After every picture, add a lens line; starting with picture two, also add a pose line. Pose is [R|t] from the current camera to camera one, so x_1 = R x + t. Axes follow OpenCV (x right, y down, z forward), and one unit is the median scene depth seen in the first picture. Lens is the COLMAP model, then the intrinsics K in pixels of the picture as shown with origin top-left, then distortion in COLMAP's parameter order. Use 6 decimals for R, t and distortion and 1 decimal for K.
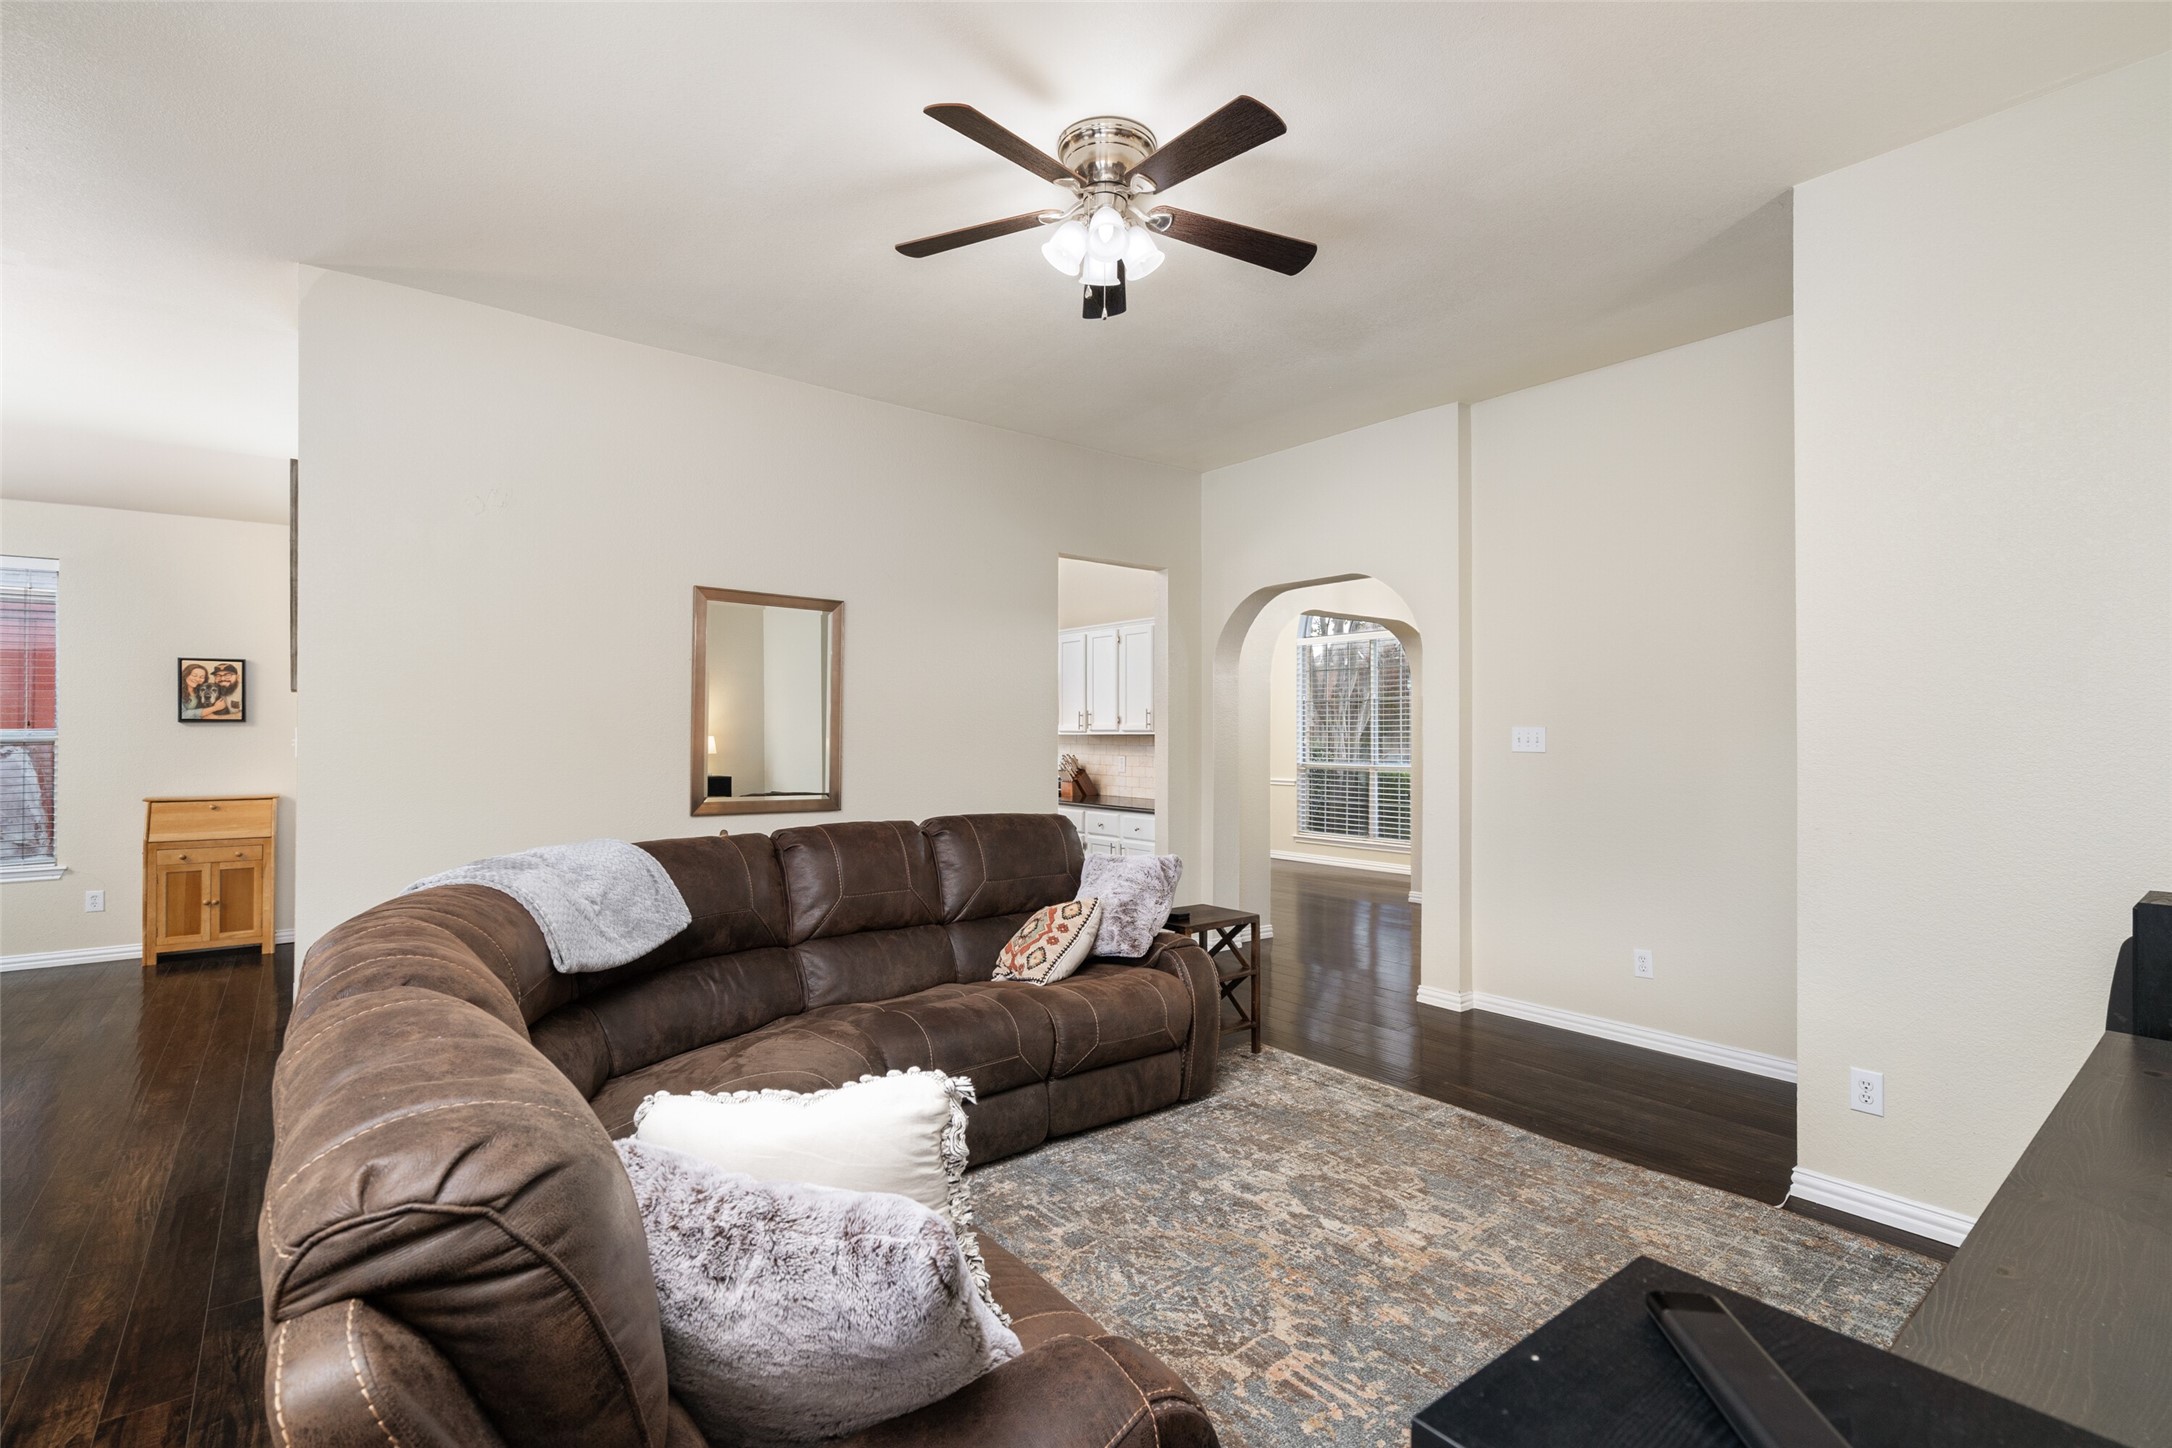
lens RADIAL K [[1000.2, 0, 1060.2], [0, 1000.2, 730.1], [0, 0, 1]] dist [-0.001766, 0.001078]
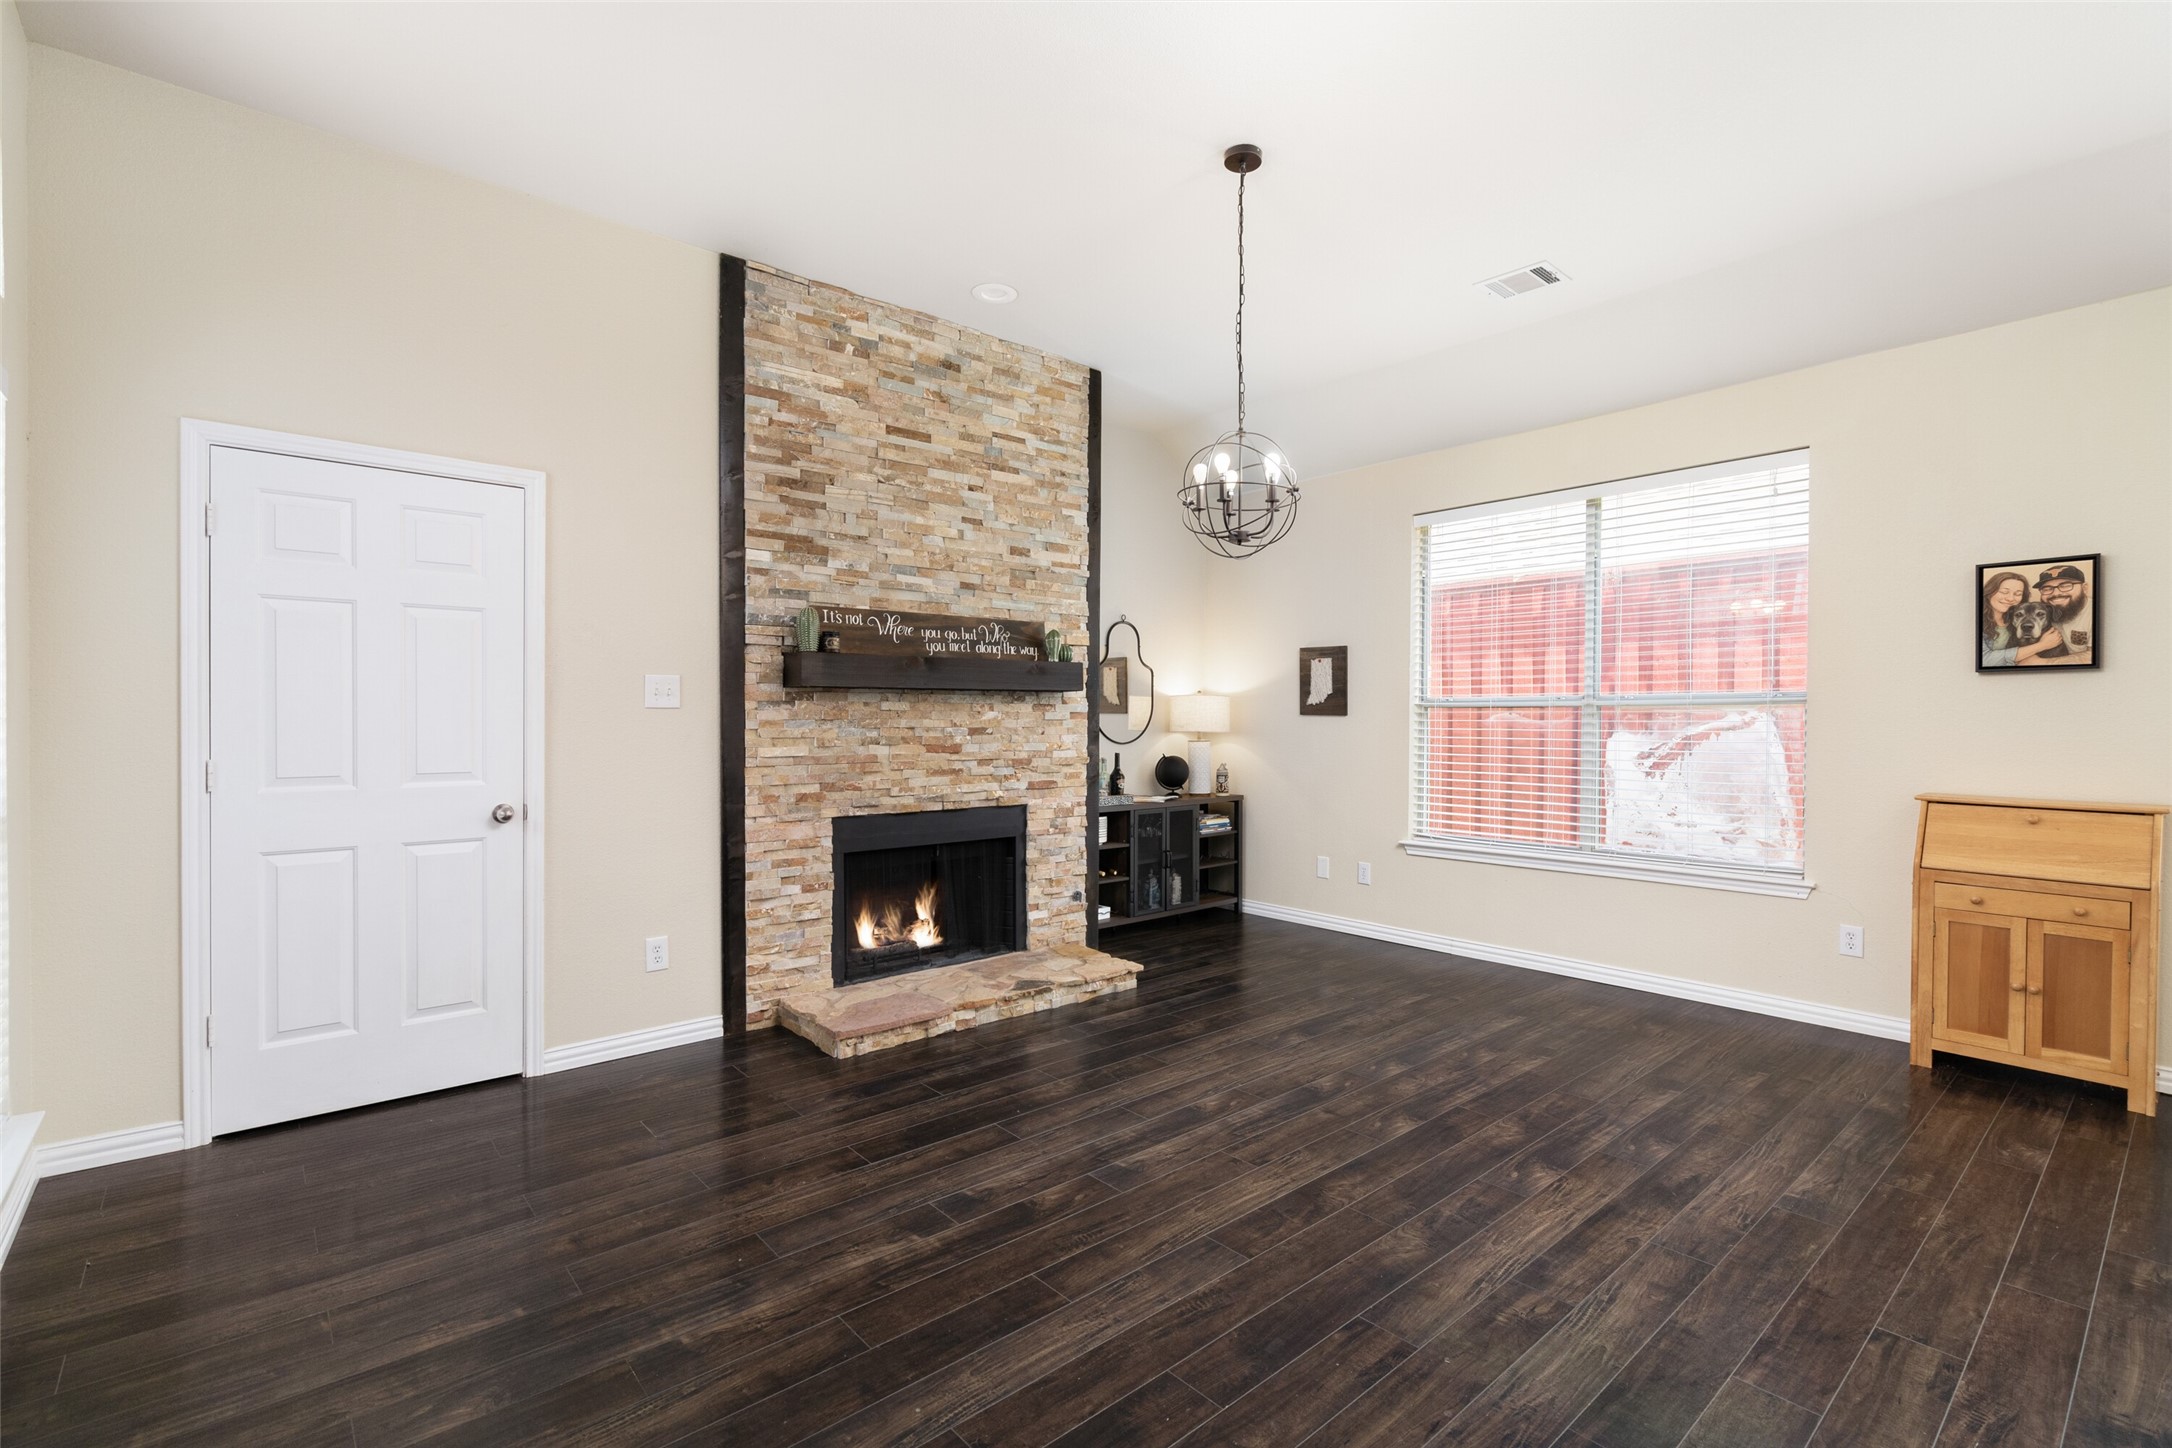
lens RADIAL K [[1000.2, 0, 1100.8], [0, 1000.2, 724.1], [0, 0, 1]] dist [-0.001766, 0.001078]
pose [[0.075625, 0.008224, -0.997102, -0.326280], [-0.000328, 0.999966, 0.008223, 0.018666], [0.997136, -0.000295, 0.075625, 0.434178]]
